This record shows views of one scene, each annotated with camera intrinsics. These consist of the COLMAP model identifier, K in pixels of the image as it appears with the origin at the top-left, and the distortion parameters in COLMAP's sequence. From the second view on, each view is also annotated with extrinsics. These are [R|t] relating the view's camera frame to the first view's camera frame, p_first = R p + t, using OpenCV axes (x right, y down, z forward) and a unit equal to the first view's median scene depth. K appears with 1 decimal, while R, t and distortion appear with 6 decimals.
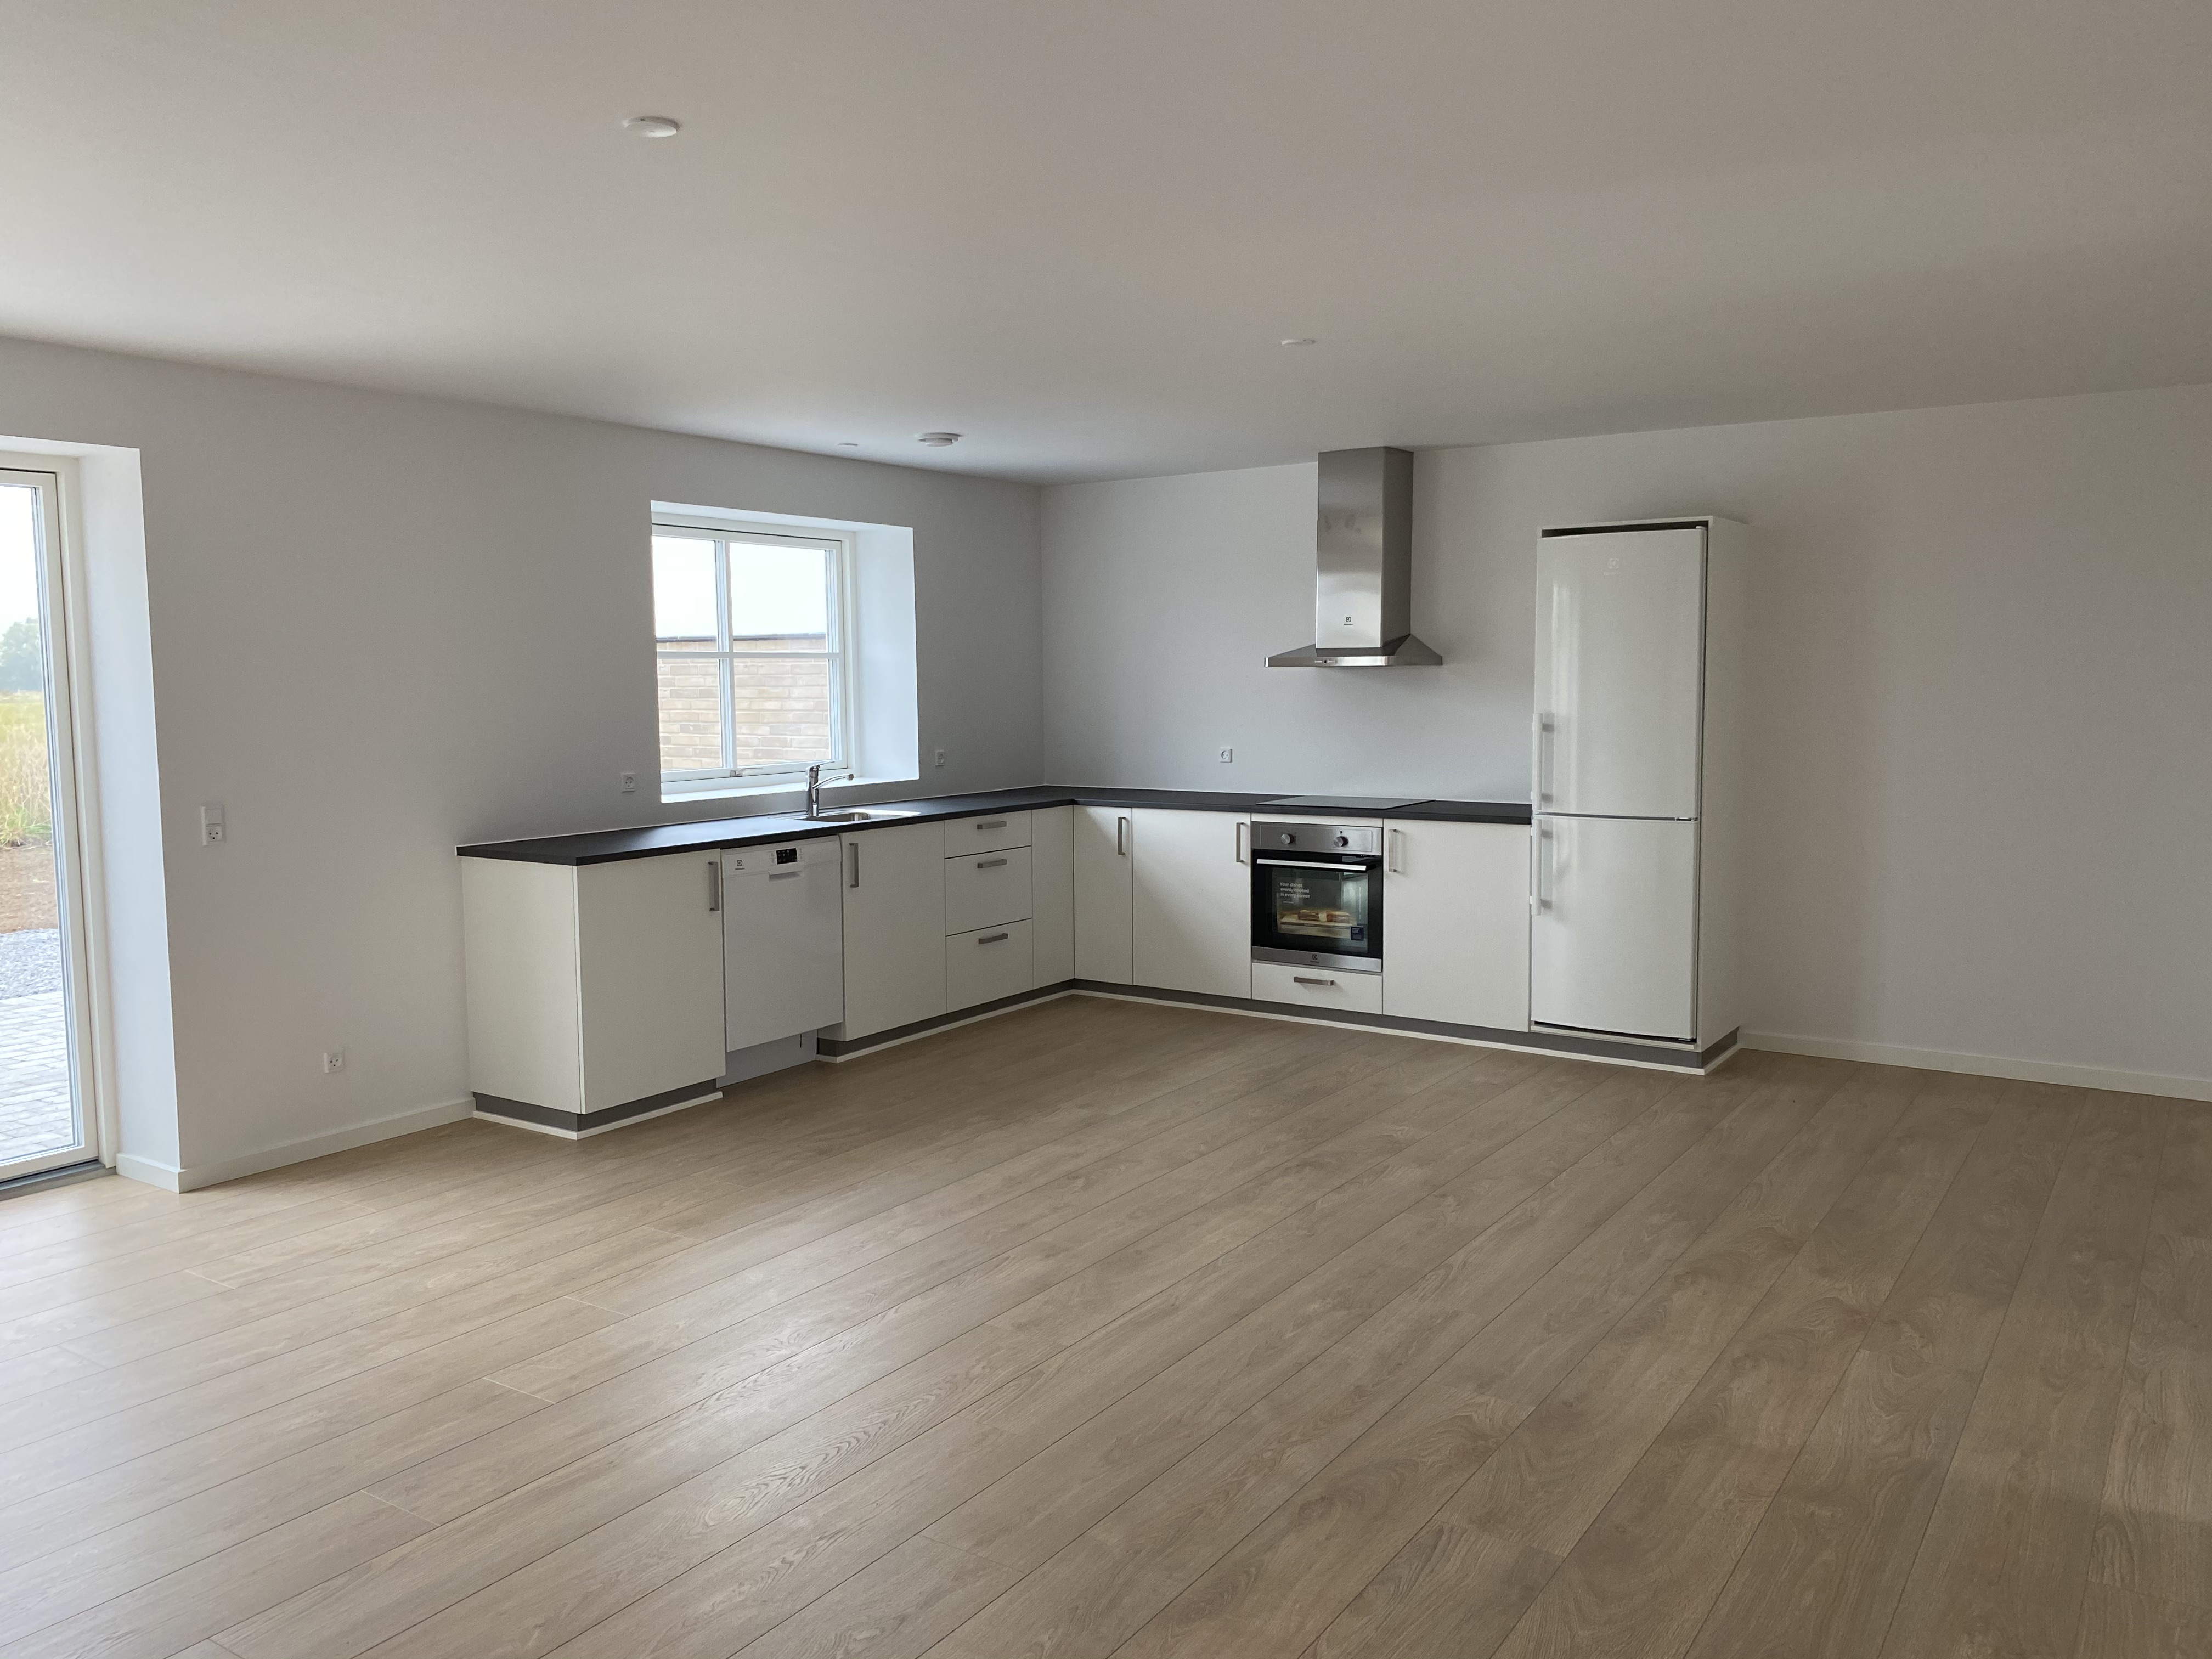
lens RADIAL K [[1664.6, 0, 1081.7], [0, 1664.6, 820.2], [0, 0, 1]] dist [0.038273, 0.001689]
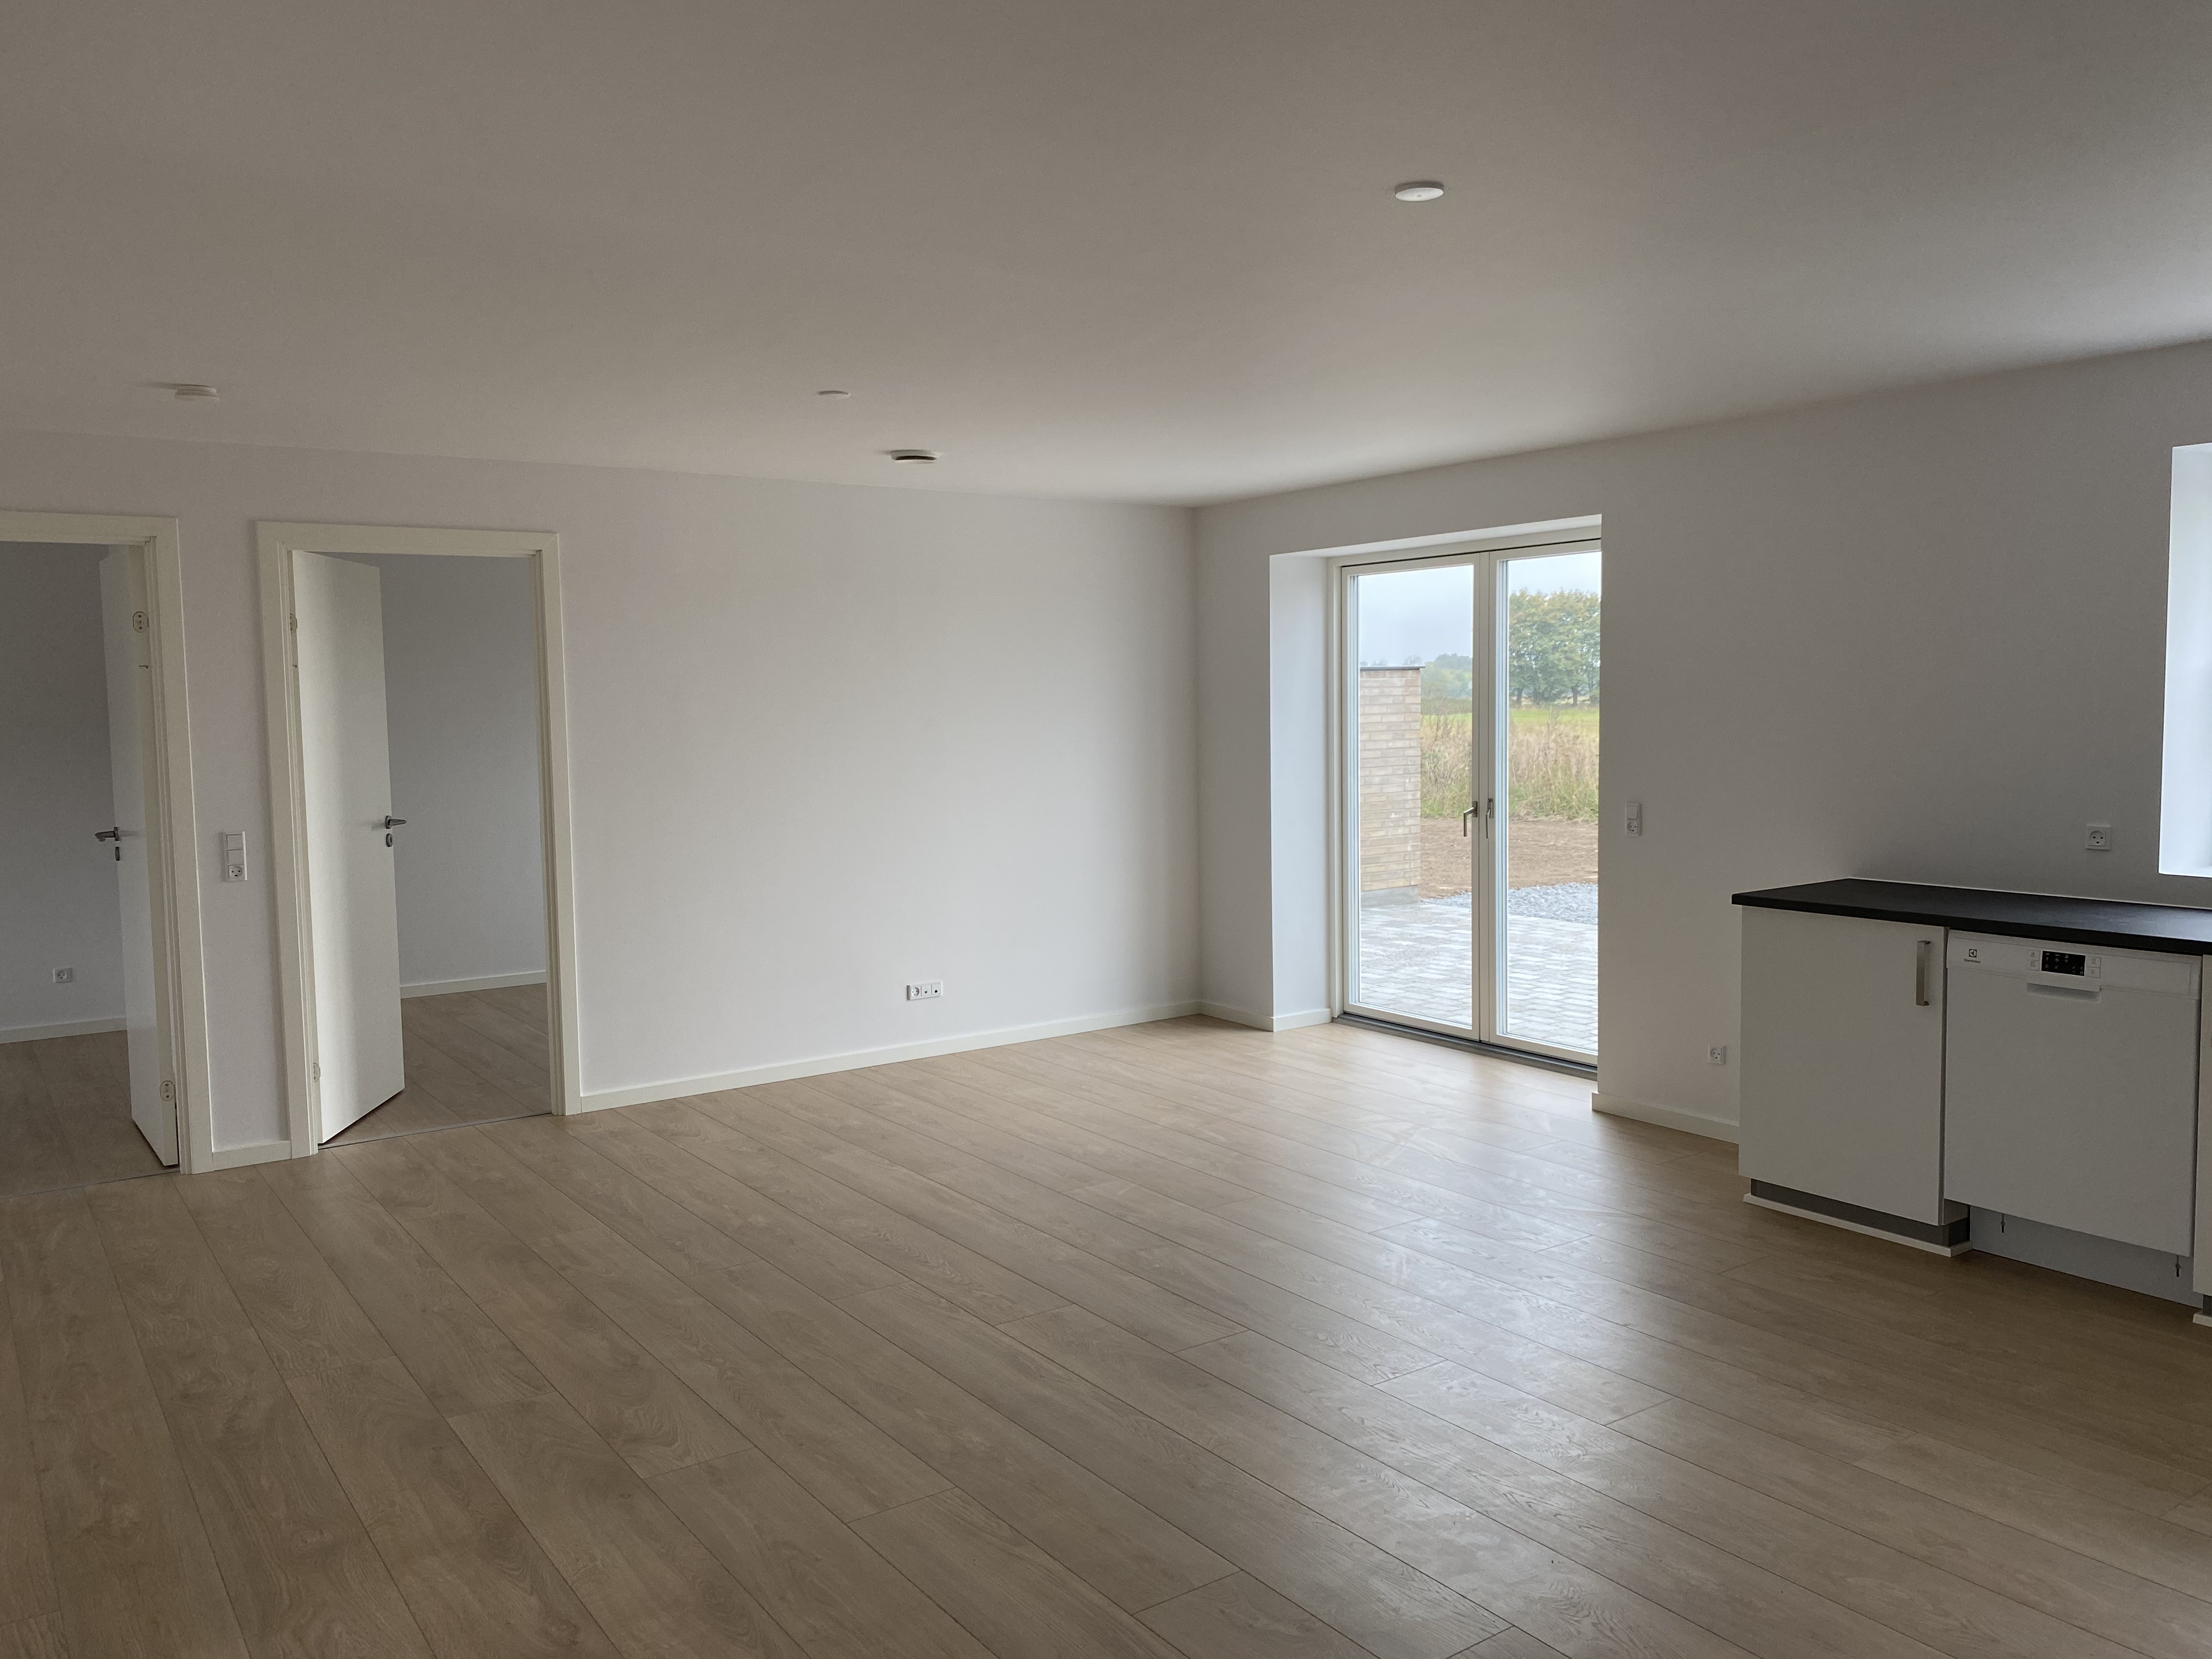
lens RADIAL K [[1664.6, 0, 1109.6], [0, 1664.6, 822.1], [0, 0, 1]] dist [0.038273, 0.001689]
pose [[-0.338030, 0.087577, -0.937052, 1.020344], [-0.065590, 0.991048, 0.116285, -0.154107], [0.938847, 0.100769, -0.329260, 1.479879]]
